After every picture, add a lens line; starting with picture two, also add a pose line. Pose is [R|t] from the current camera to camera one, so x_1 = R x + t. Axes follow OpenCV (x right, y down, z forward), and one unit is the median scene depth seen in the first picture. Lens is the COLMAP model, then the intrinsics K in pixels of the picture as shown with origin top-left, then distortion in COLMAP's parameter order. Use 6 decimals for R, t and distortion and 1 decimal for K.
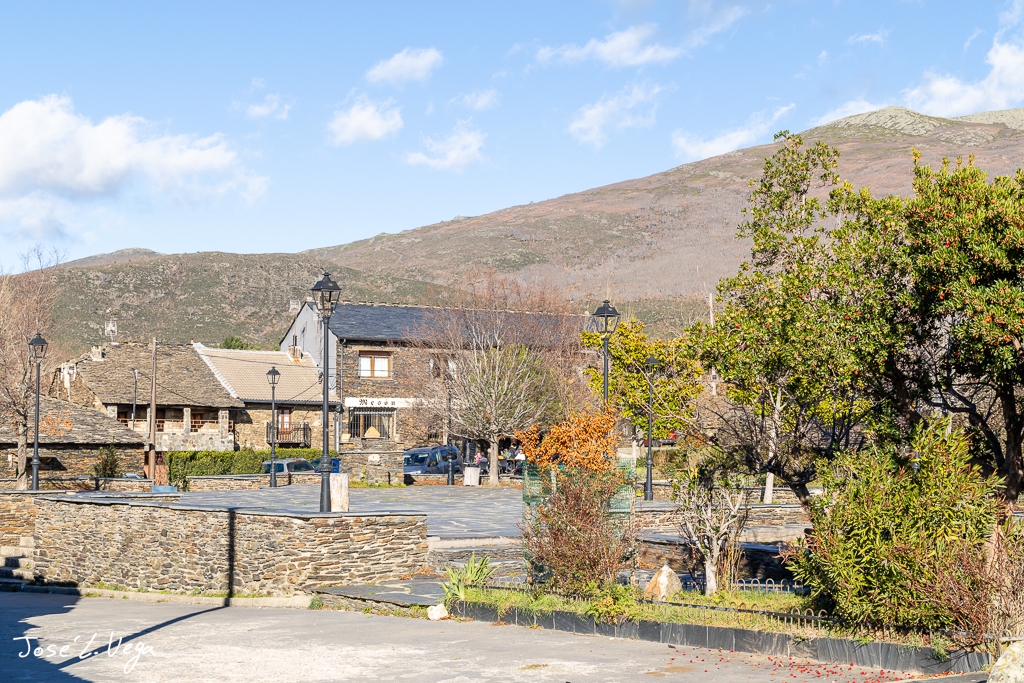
lens RADIAL K [[1474.8, 0, 513.1], [0, 1474.8, 341.3], [0, 0, 1]] dist [0.045847, 0.000000]
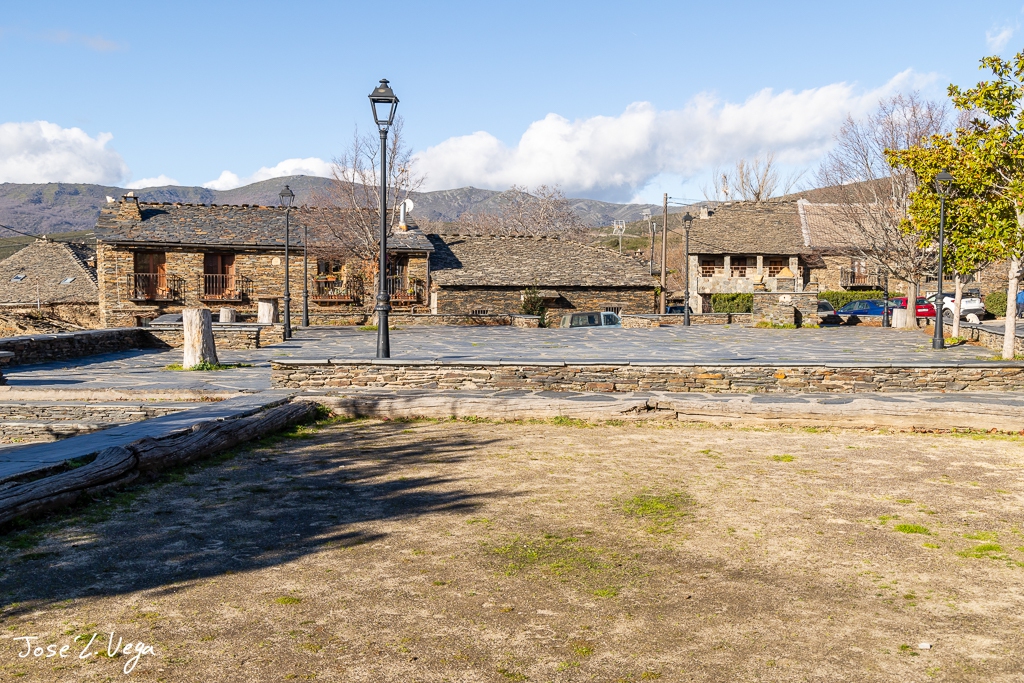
lens RADIAL K [[1092.5, 0, 511.8], [0, 1092.5, 341.9], [0, 0, 1]] dist [0.026855, 0.000000]
pose [[0.792057, 0.025778, -0.609902, 0.142990], [0.044957, 0.993932, 0.100393, 0.016900], [0.608789, -0.106937, 0.786092, 0.200220]]
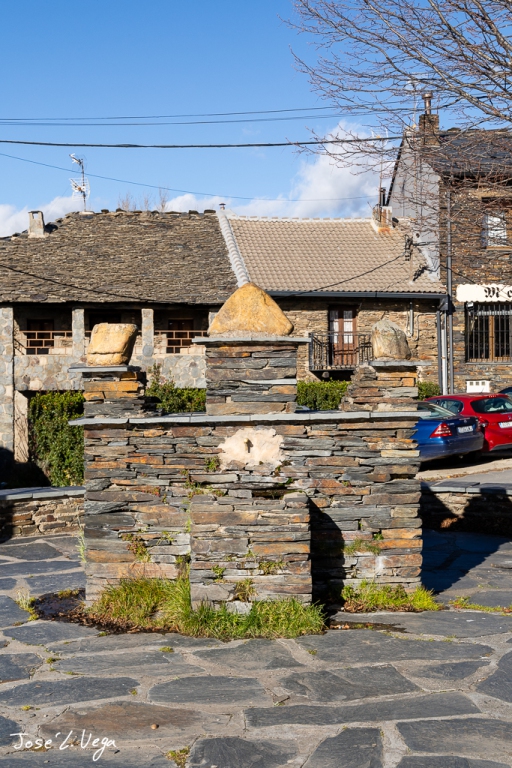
lens RADIAL K [[1237.1, 0, 256.8], [0, 1237.1, 382.5], [0, 0, 1]] dist [0.027828, 0.000000]
pose [[0.937426, -0.013114, -0.347936, -0.026429], [0.040731, 0.996560, 0.072176, 0.039795], [0.345793, -0.081831, 0.934736, 0.573725]]
